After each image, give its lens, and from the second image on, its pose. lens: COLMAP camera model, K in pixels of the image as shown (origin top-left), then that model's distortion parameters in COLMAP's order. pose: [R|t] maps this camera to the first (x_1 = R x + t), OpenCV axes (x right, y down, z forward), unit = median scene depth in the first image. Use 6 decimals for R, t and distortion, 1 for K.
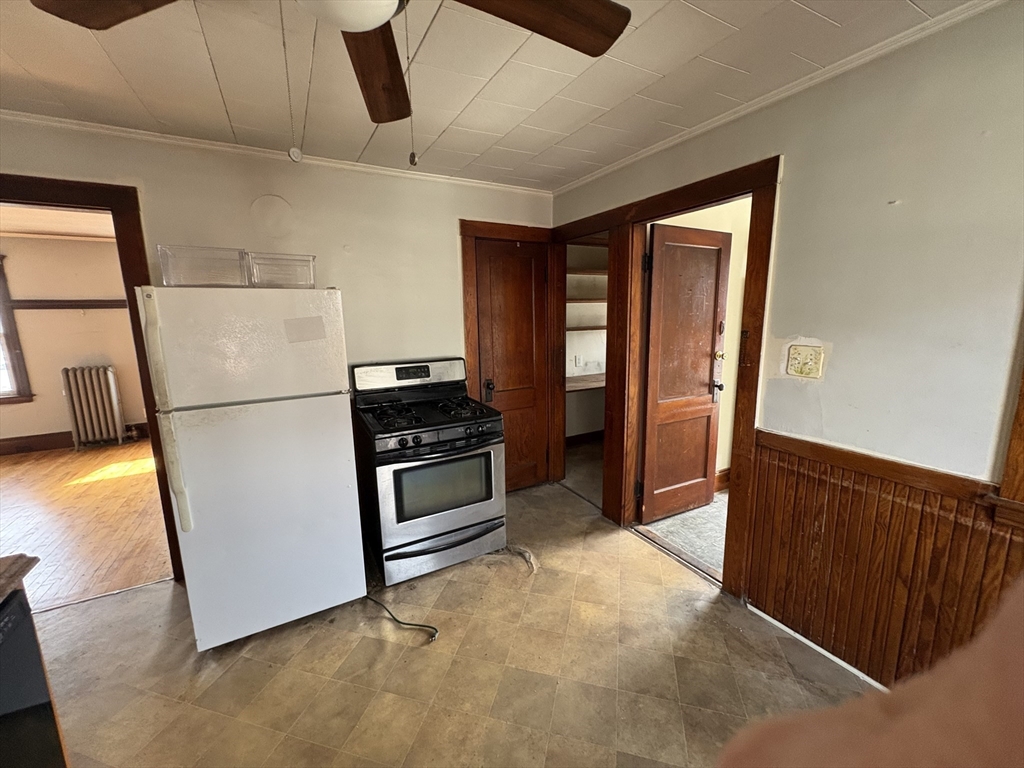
lens RADIAL K [[405.2, 0, 512.0], [0, 405.2, 384.0], [0, 0, 1]] dist [0.000280, -0.000207]
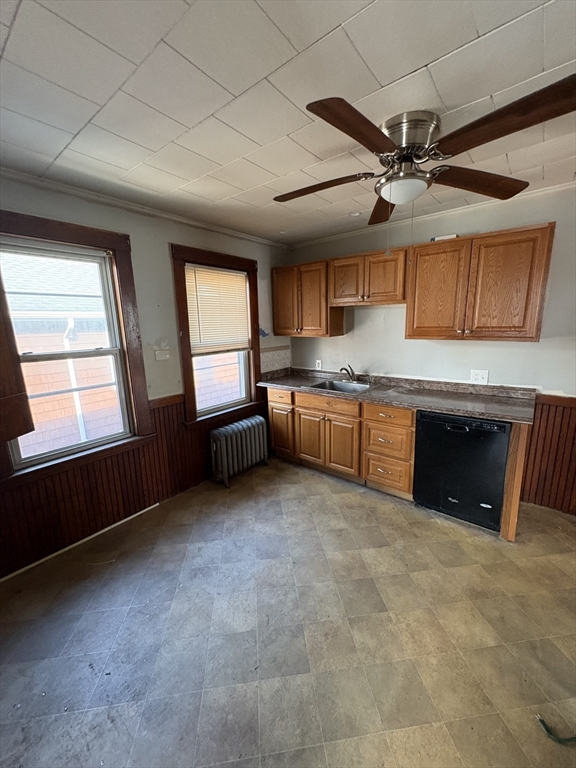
lens RADIAL K [[303.9, 0, 288.0], [0, 303.9, 384.0], [0, 0, 1]] dist [0.000280, -0.000207]
pose [[-0.926498, 0.117683, -0.357424, 0.441931], [-0.020809, 0.932363, 0.360925, -0.230775], [0.375724, 0.341834, -0.861383, 1.170781]]
